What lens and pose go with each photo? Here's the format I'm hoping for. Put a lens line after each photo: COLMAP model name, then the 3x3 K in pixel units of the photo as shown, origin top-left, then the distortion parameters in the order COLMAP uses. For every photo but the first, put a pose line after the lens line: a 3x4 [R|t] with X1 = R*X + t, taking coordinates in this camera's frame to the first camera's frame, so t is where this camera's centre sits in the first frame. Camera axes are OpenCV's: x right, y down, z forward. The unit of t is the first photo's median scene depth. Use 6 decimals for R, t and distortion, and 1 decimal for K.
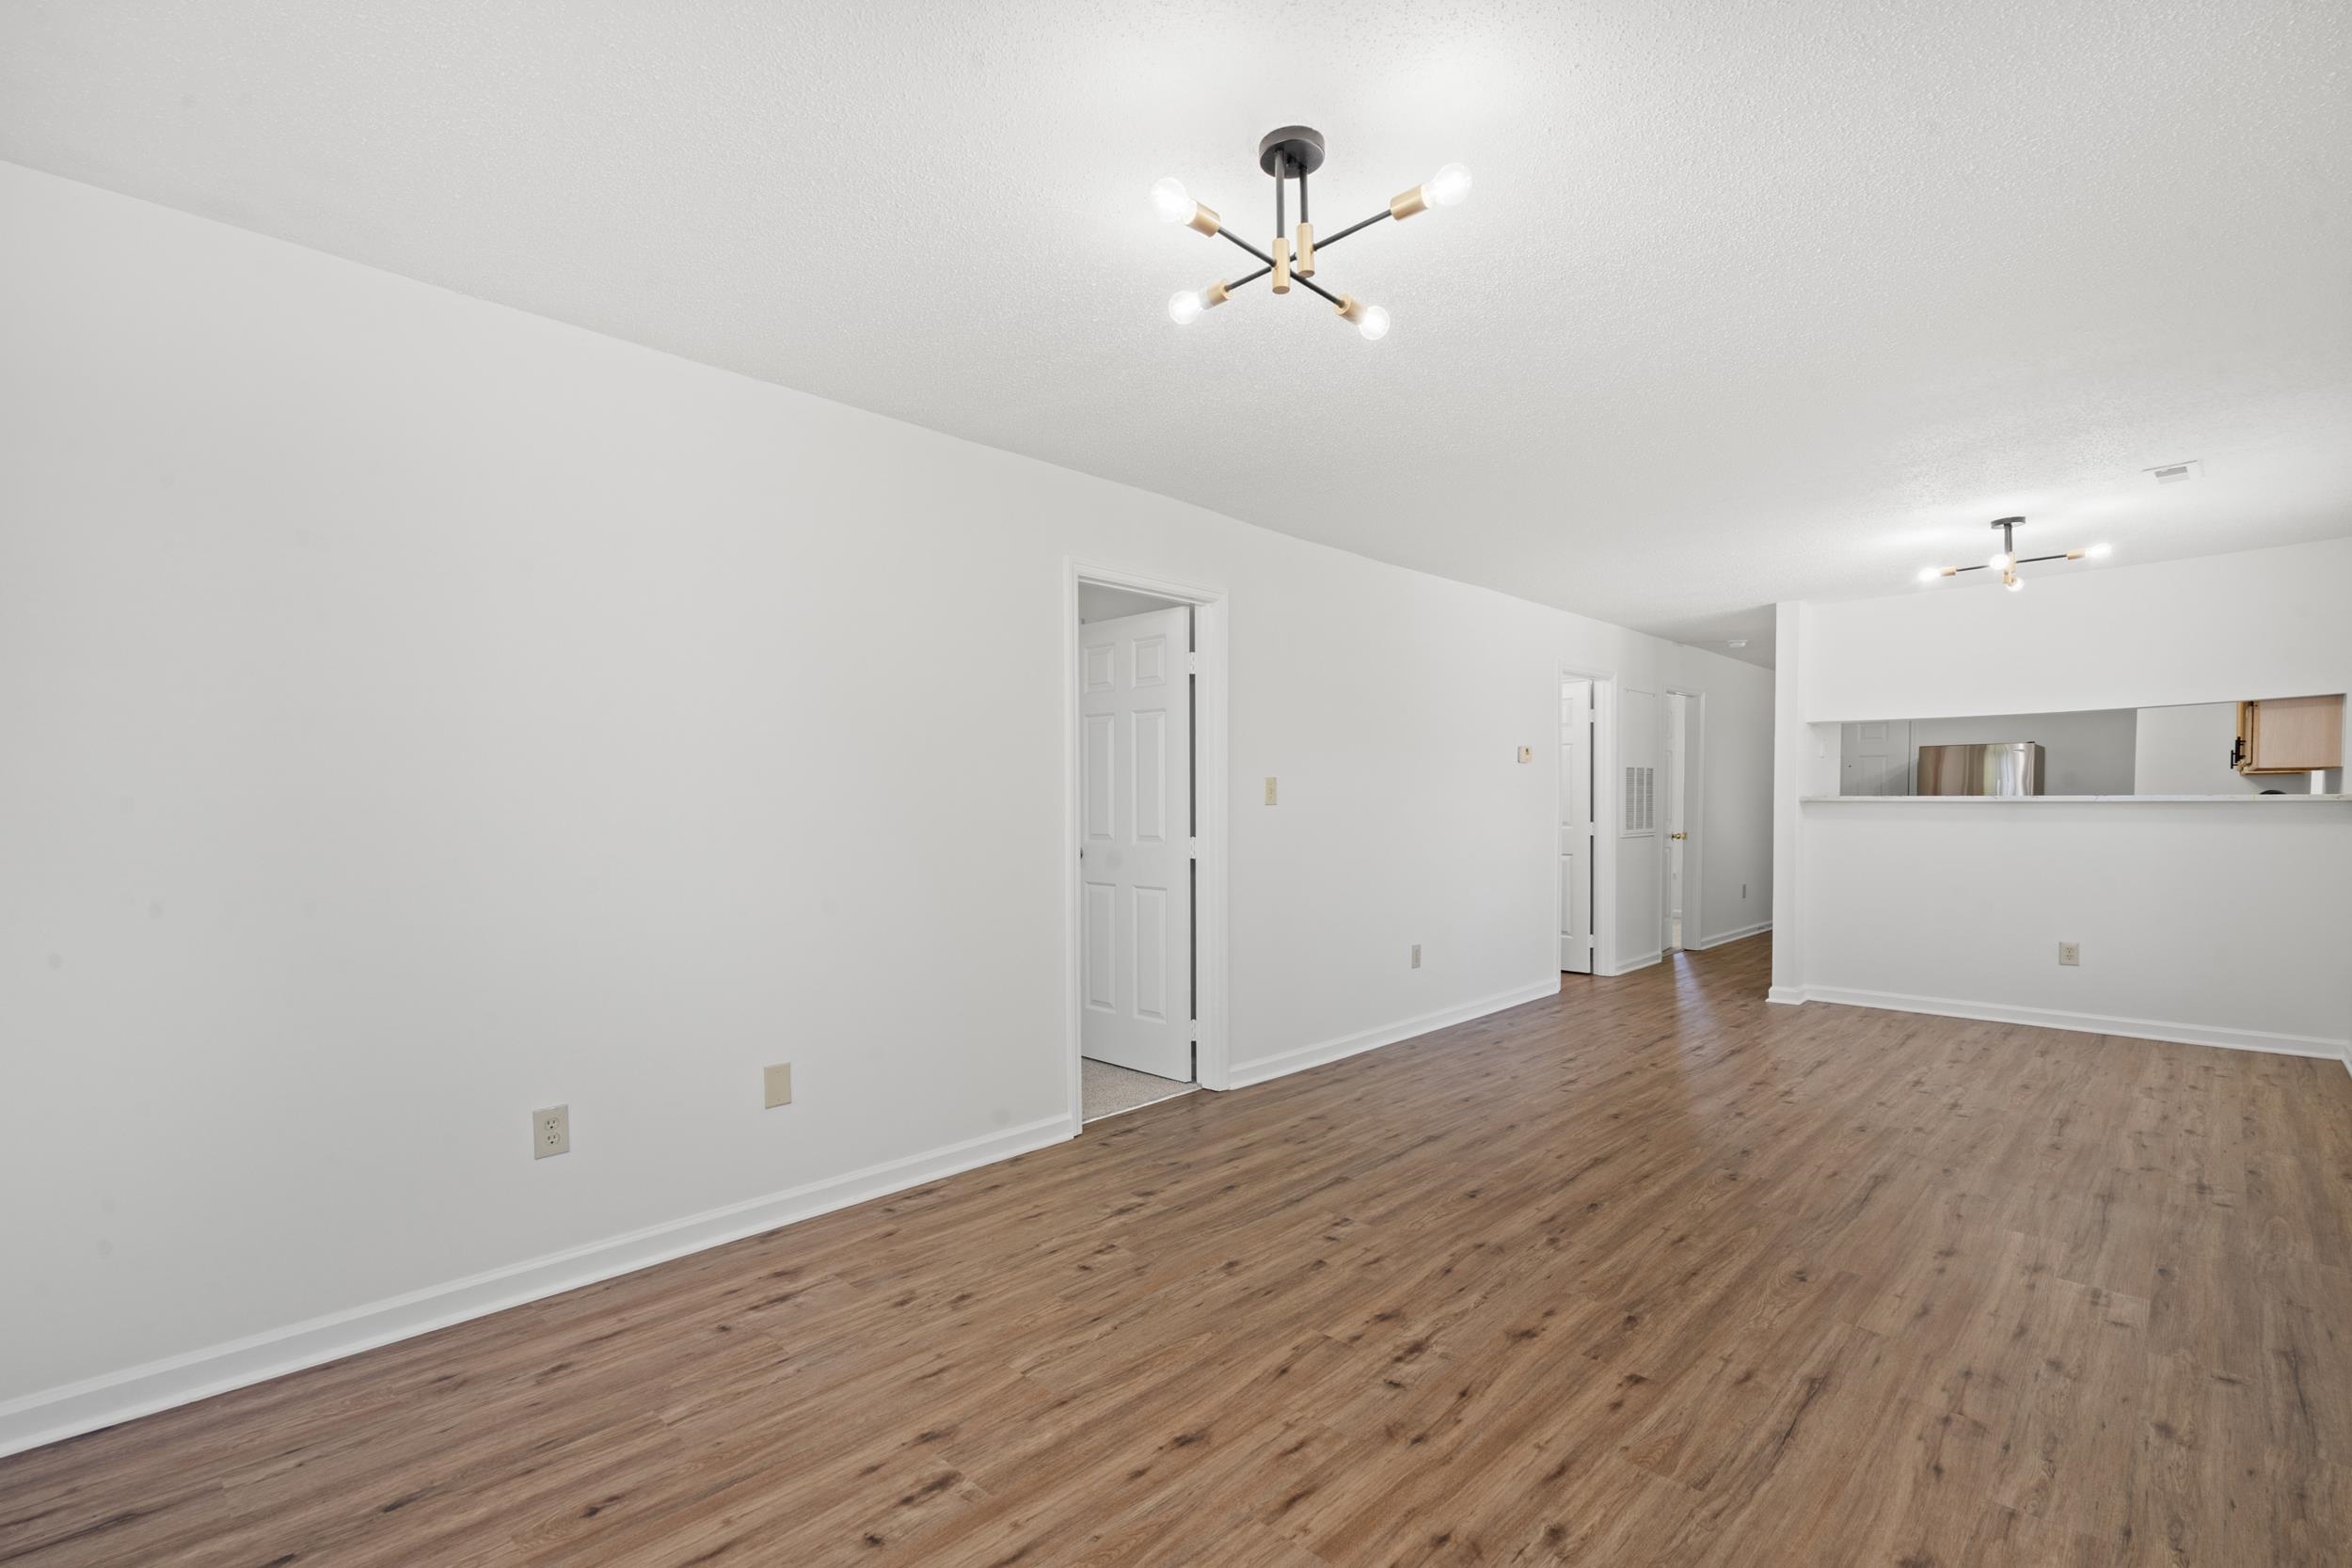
lens RADIAL K [[1071.1, 0, 1165.0], [0, 1071.1, 797.1], [0, 0, 1]] dist [-0.004322, 0.000302]
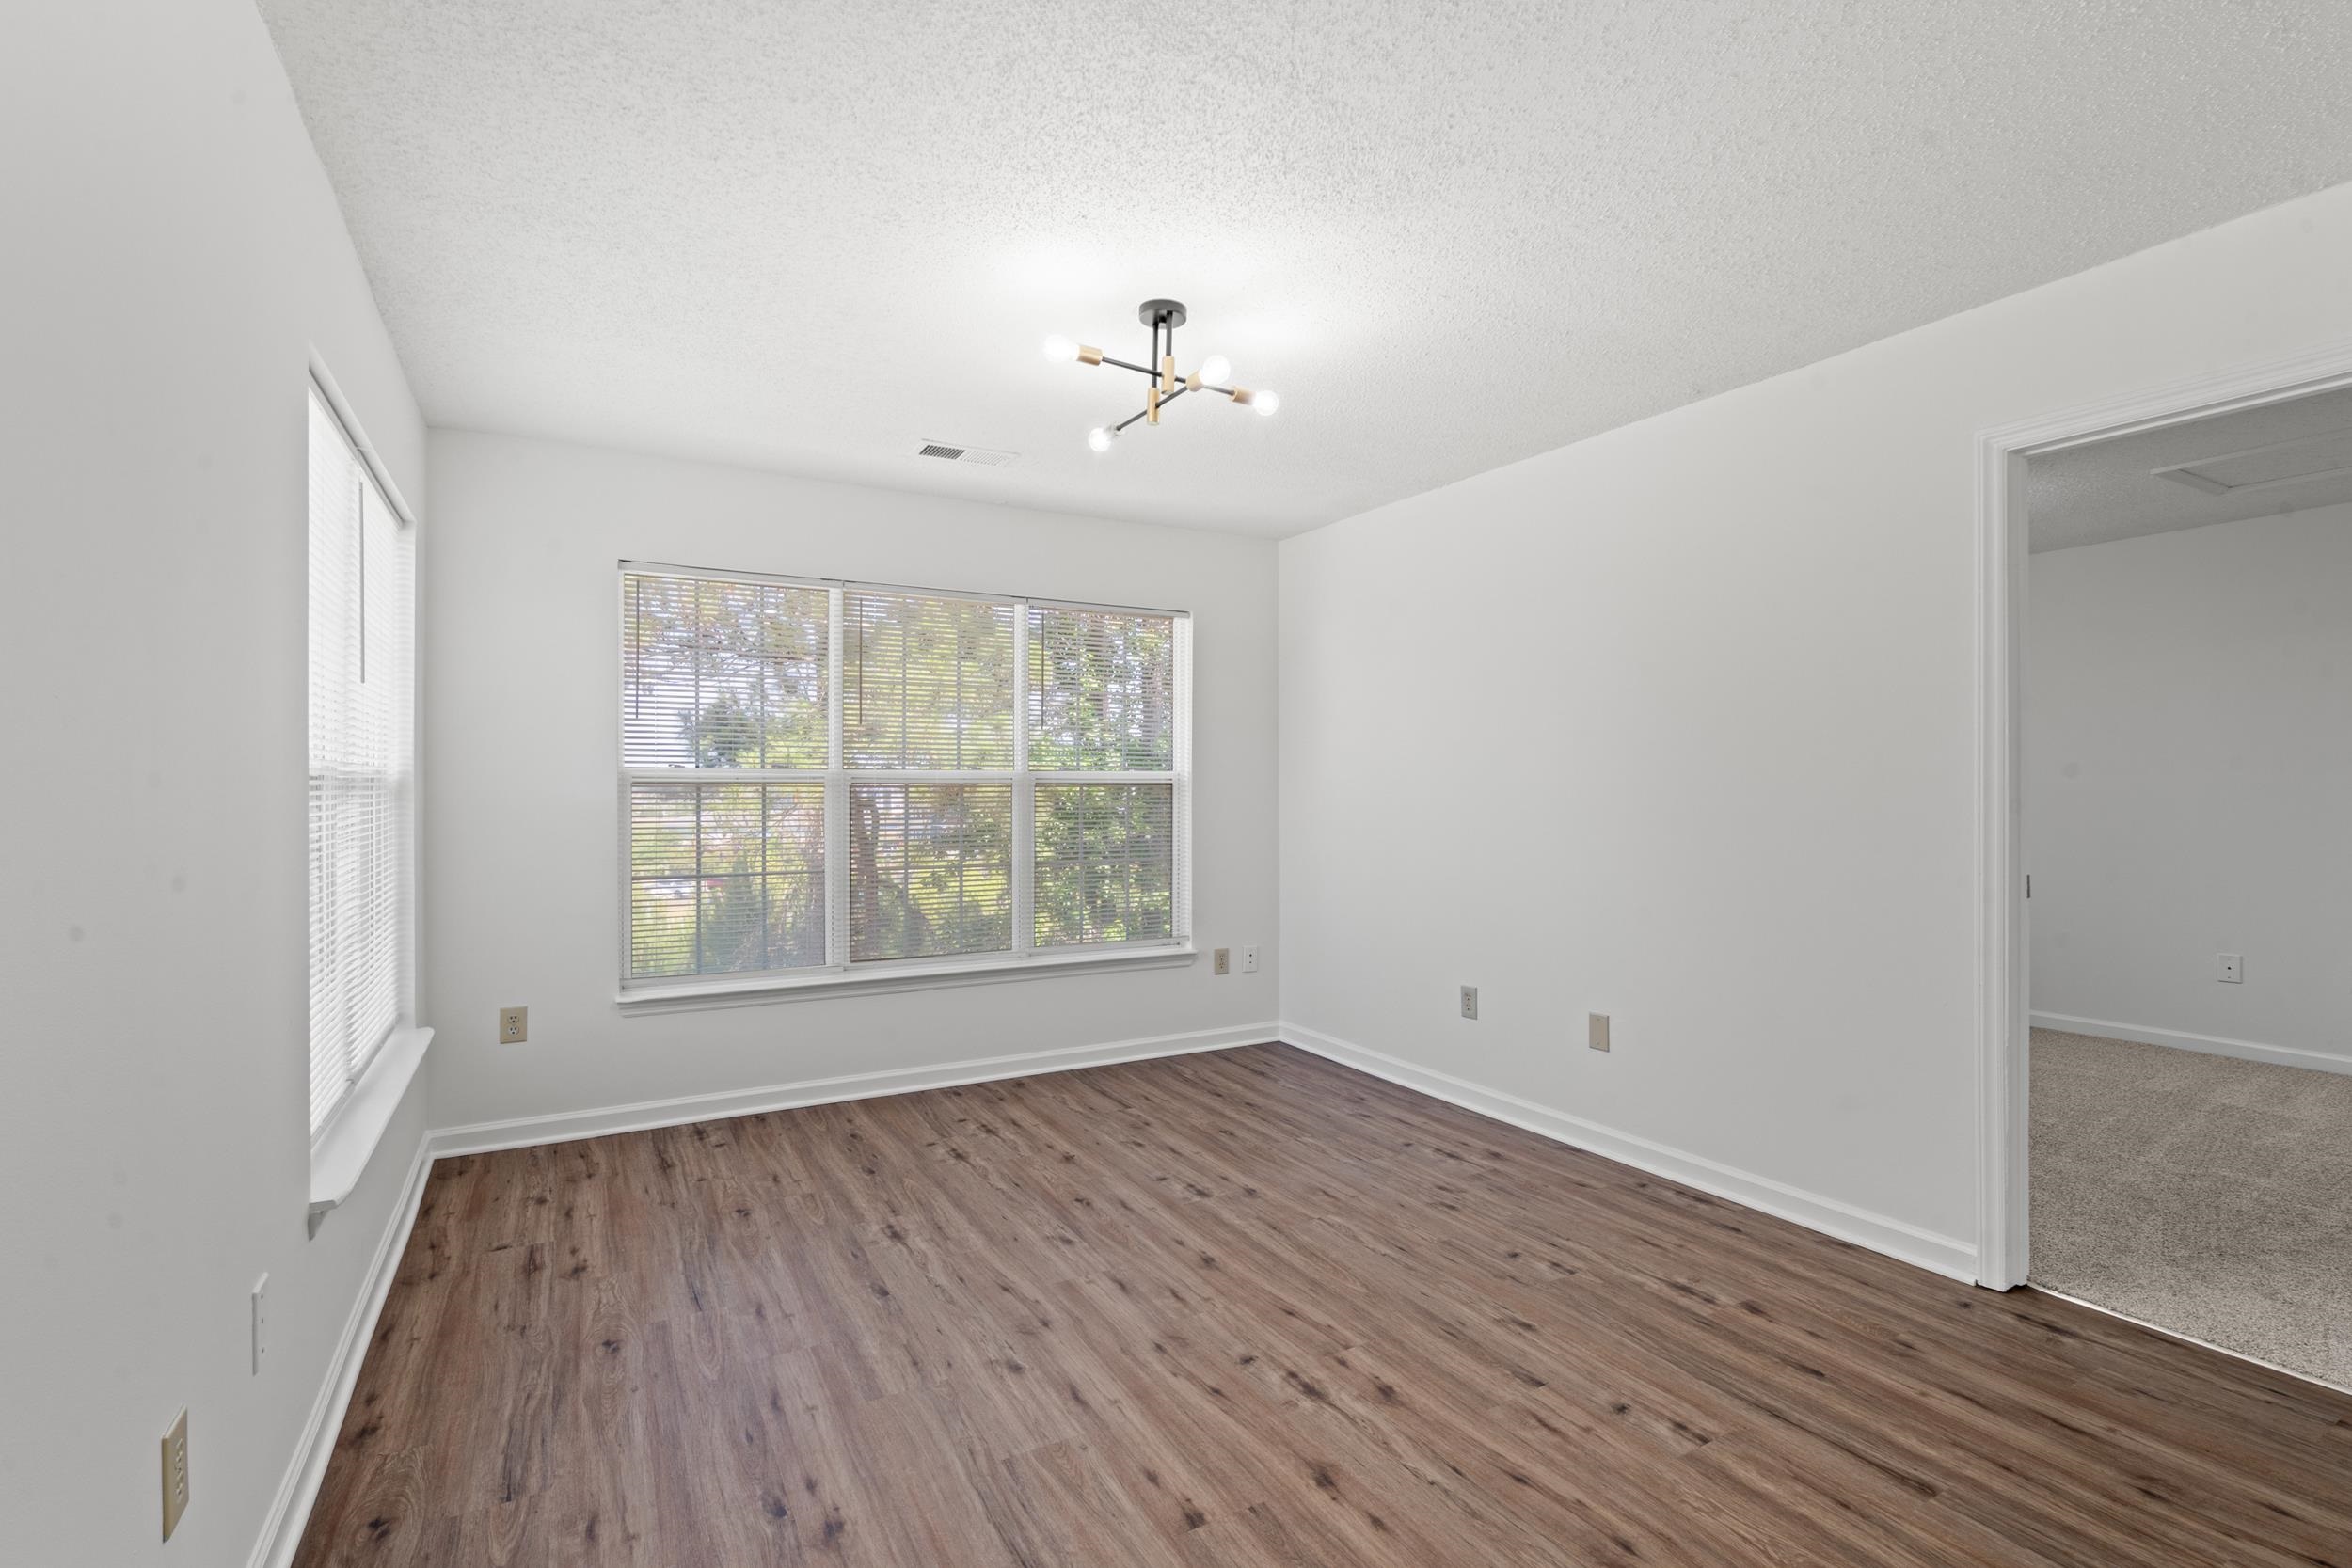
lens RADIAL K [[1071.1, 0, 1166.5], [0, 1071.1, 784.0], [0, 0, 1]] dist [-0.004322, 0.000302]
pose [[-0.275122, 0.001594, -0.961408, 1.057856], [0.005982, 0.999982, -0.000054, -0.000701], [0.961391, -0.005767, -0.275126, 1.052045]]
